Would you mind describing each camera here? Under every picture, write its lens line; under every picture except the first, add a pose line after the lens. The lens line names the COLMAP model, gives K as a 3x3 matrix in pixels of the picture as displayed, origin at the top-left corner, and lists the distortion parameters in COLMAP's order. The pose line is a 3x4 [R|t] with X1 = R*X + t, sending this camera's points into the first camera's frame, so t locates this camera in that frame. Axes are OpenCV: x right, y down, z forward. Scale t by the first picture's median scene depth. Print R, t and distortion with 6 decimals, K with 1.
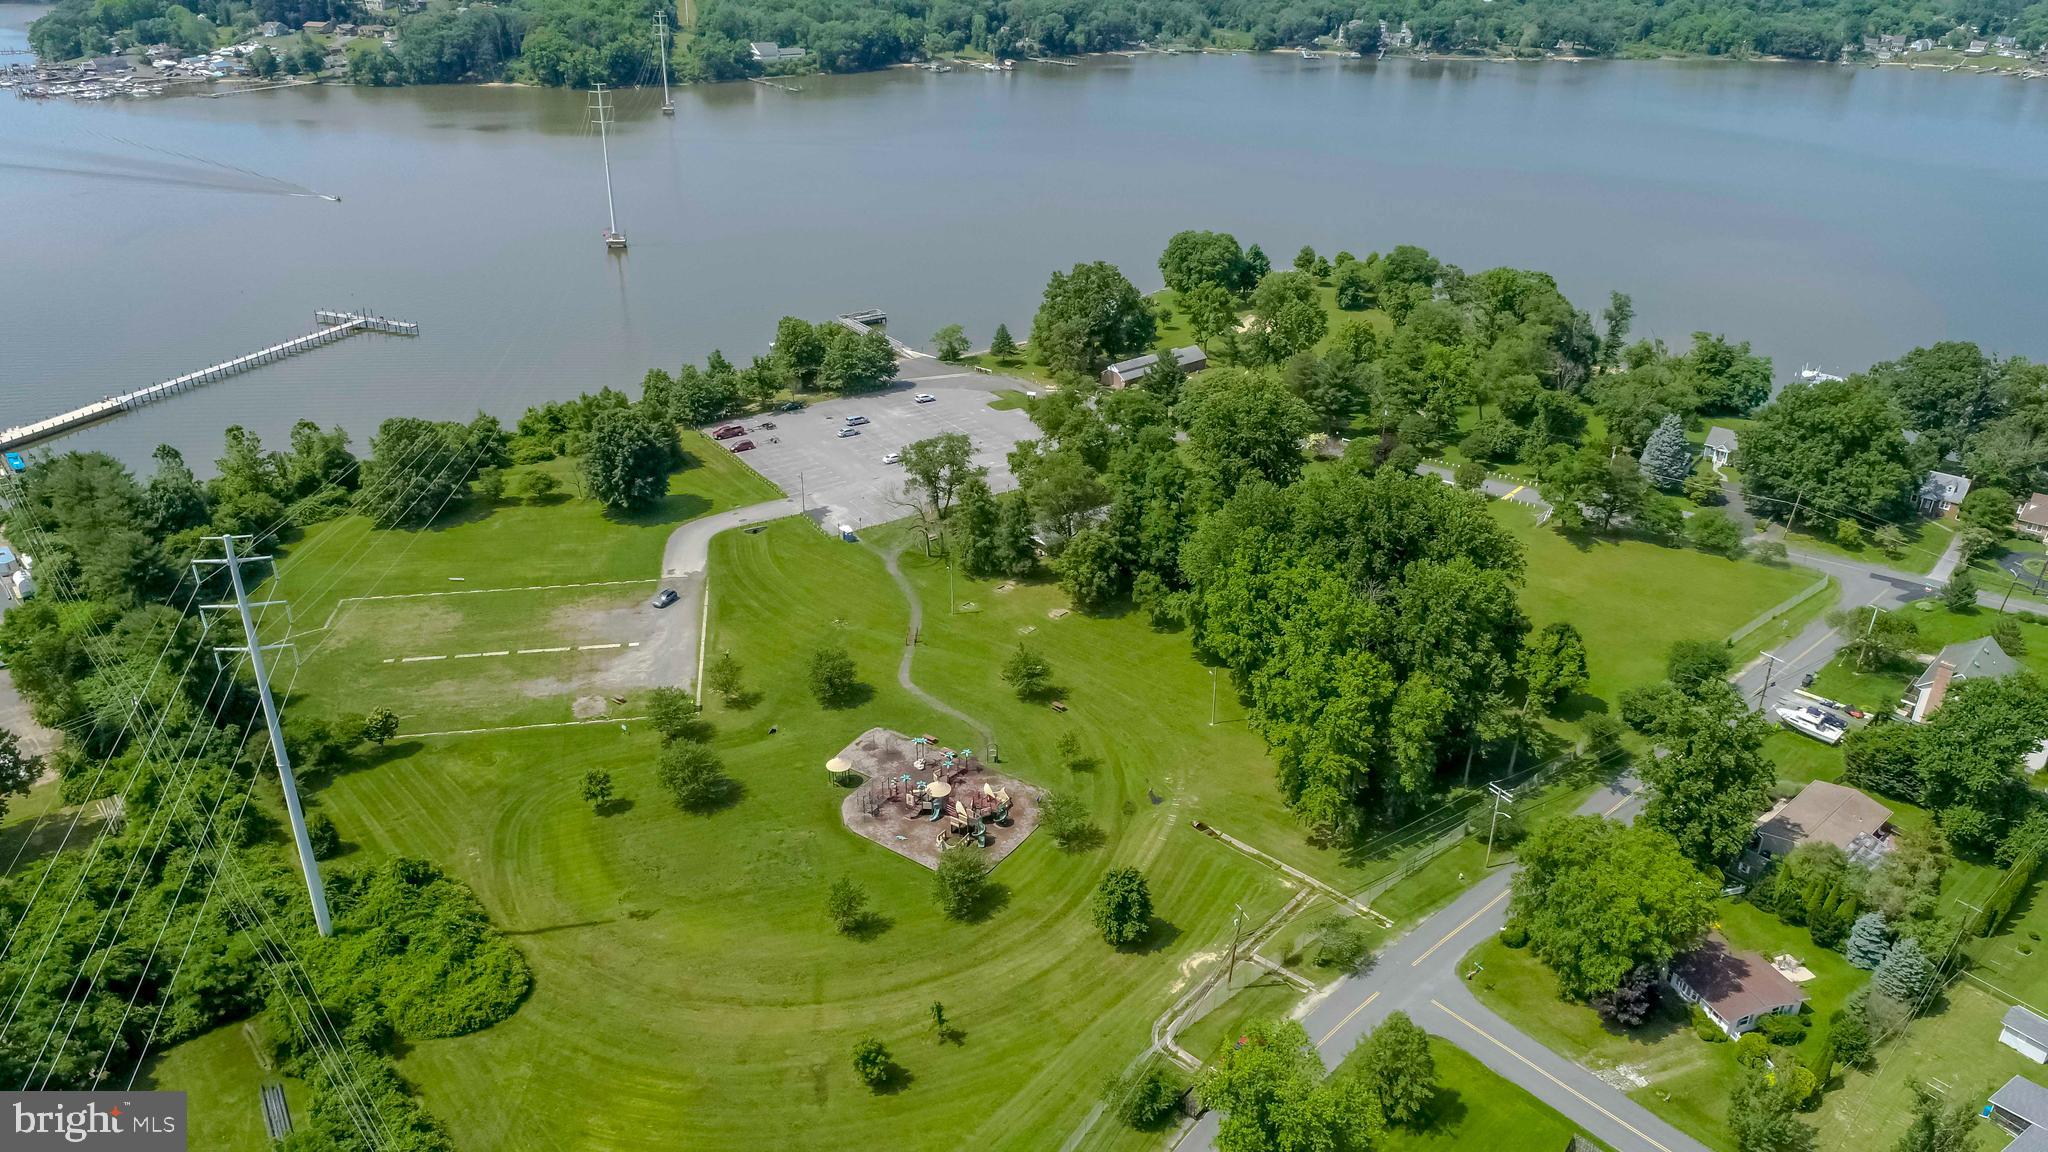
lens RADIAL K [[1386.0, 0, 1019.6], [0, 1386.0, 581.1], [0, 0, 1]] dist [-0.015087, 0.007925]
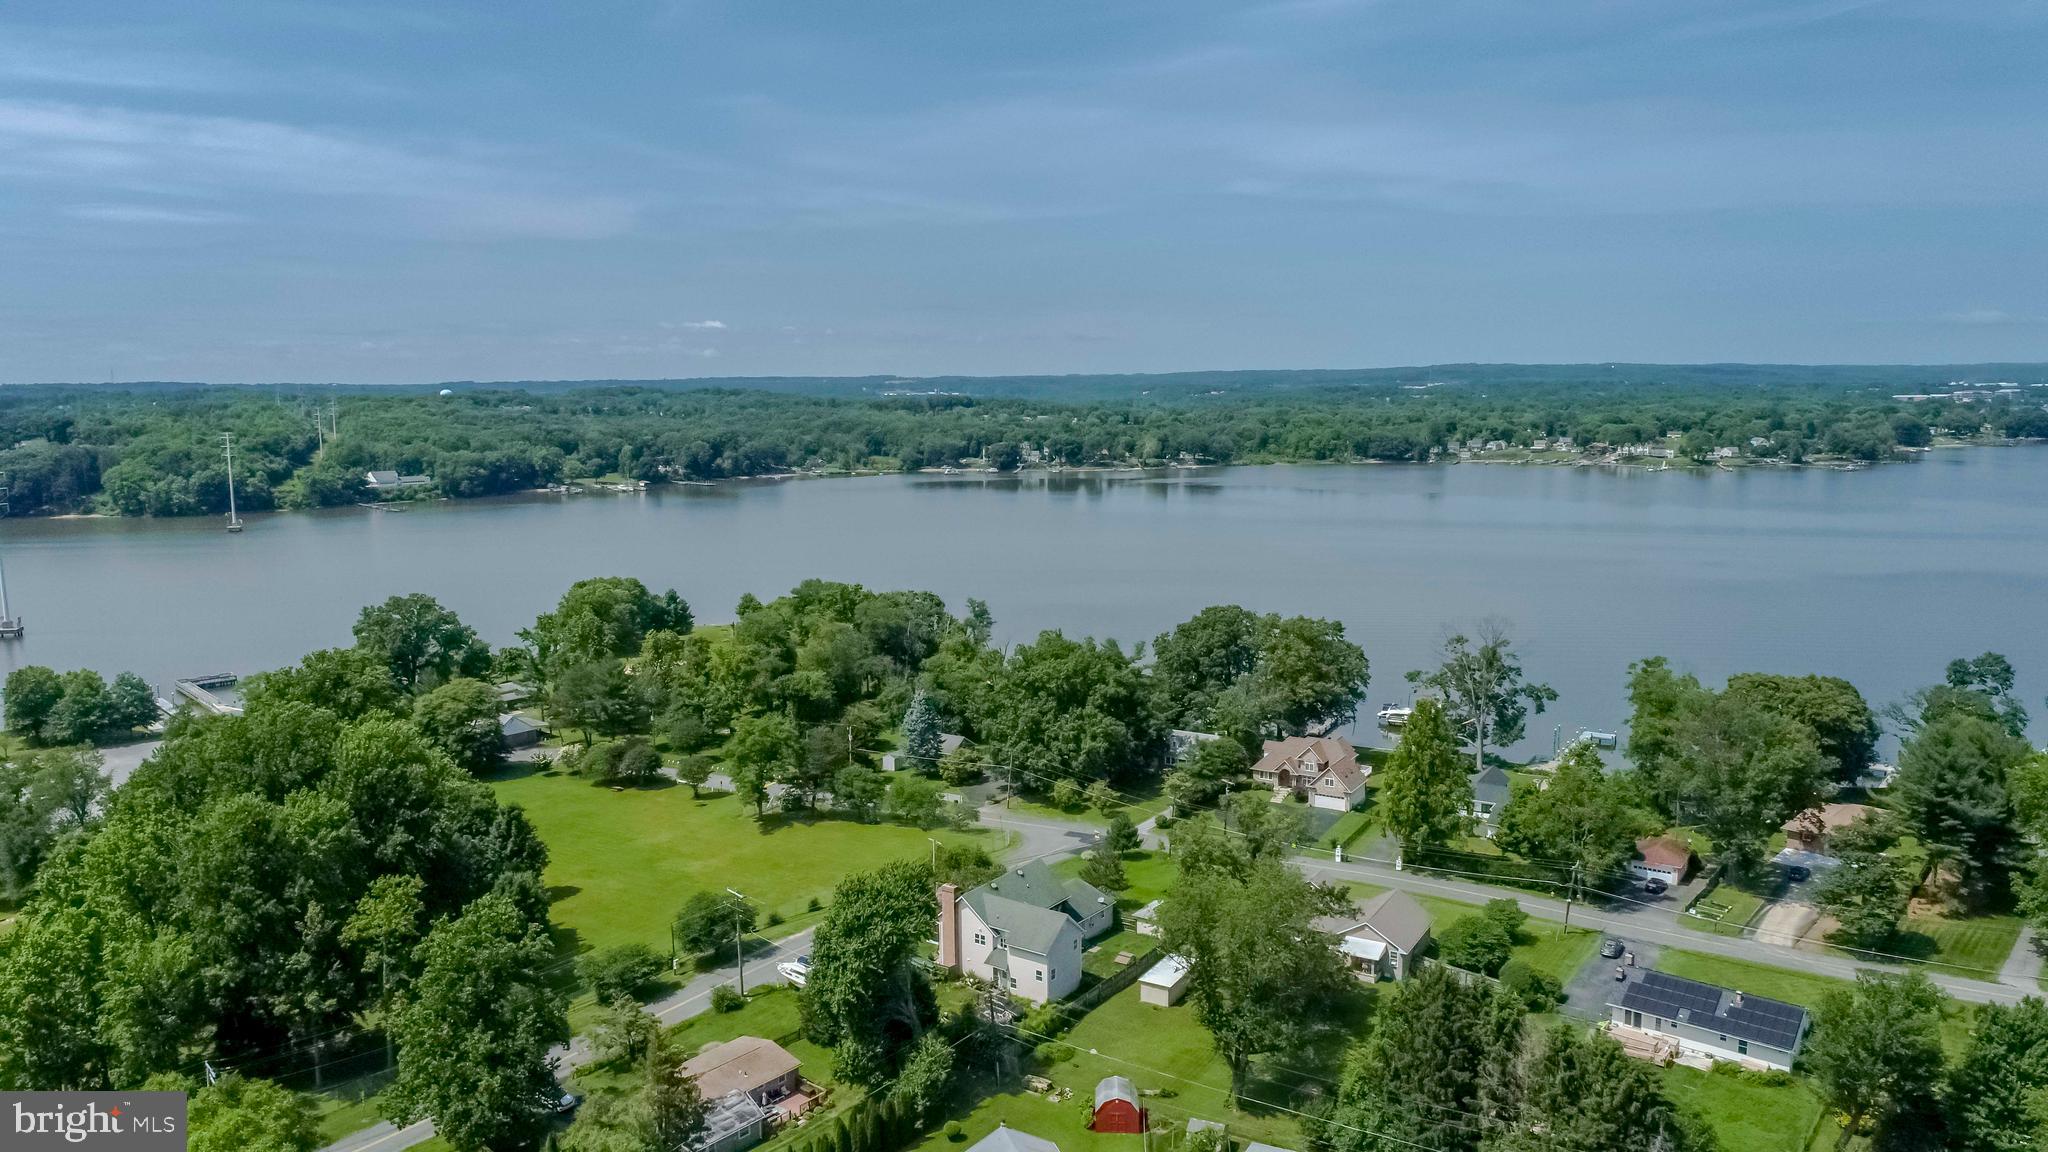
lens RADIAL K [[1386.0, 0, 1027.6], [0, 1386.0, 576.1], [0, 0, 1]] dist [-0.015087, 0.007925]
pose [[0.988078, -0.042103, 0.148086, 0.343326], [0.086574, 0.947339, -0.308307, 0.082878], [-0.127307, 0.317452, 0.939690, 0.078240]]
